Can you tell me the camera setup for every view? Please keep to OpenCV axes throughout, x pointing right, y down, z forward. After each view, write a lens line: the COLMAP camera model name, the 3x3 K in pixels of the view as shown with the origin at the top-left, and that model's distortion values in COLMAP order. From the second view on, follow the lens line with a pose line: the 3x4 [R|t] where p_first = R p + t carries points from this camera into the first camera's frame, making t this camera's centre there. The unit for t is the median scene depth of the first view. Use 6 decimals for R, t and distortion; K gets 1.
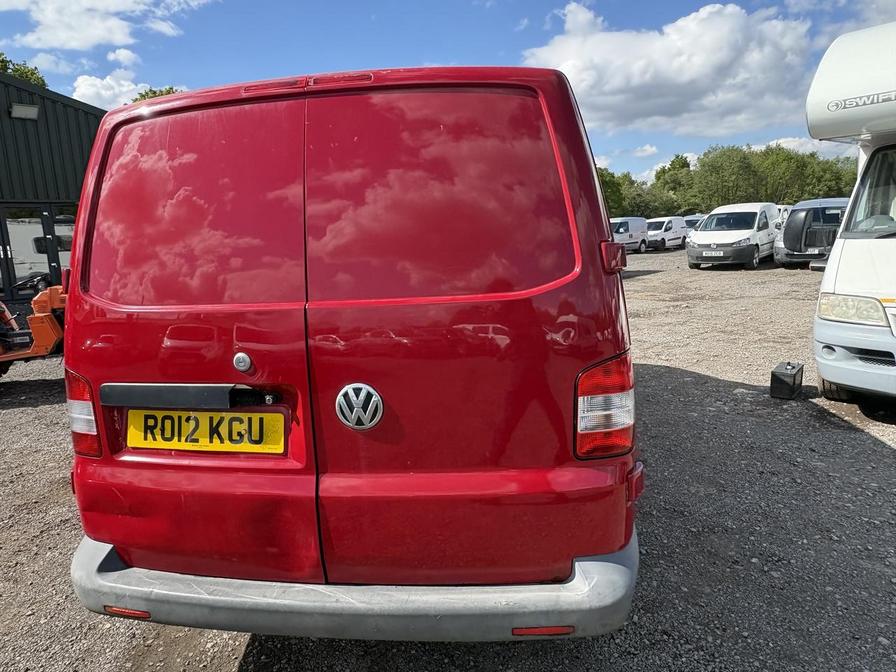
lens RADIAL K [[597.4, 0, 451.0], [0, 597.4, 332.5], [0, 0, 1]] dist [0.000893, -0.001164]
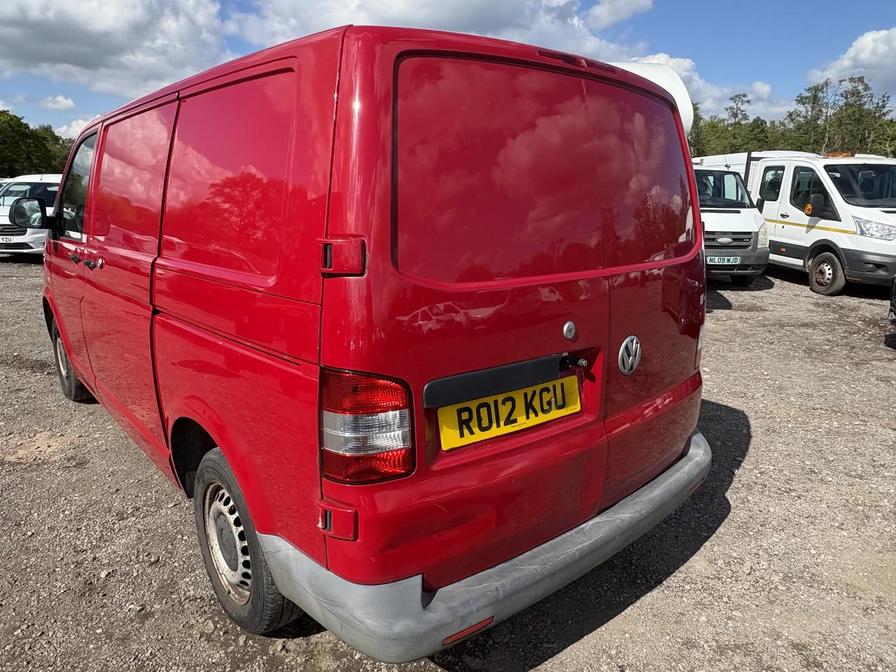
lens RADIAL K [[597.4, 0, 451.0], [0, 597.4, 332.5], [0, 0, 1]] dist [0.000893, -0.001164]
pose [[0.646322, -0.117557, 0.753955, -1.180014], [0.080308, 0.993054, 0.085994, -0.049922], [-0.758827, 0.004969, 0.651274, 0.445519]]
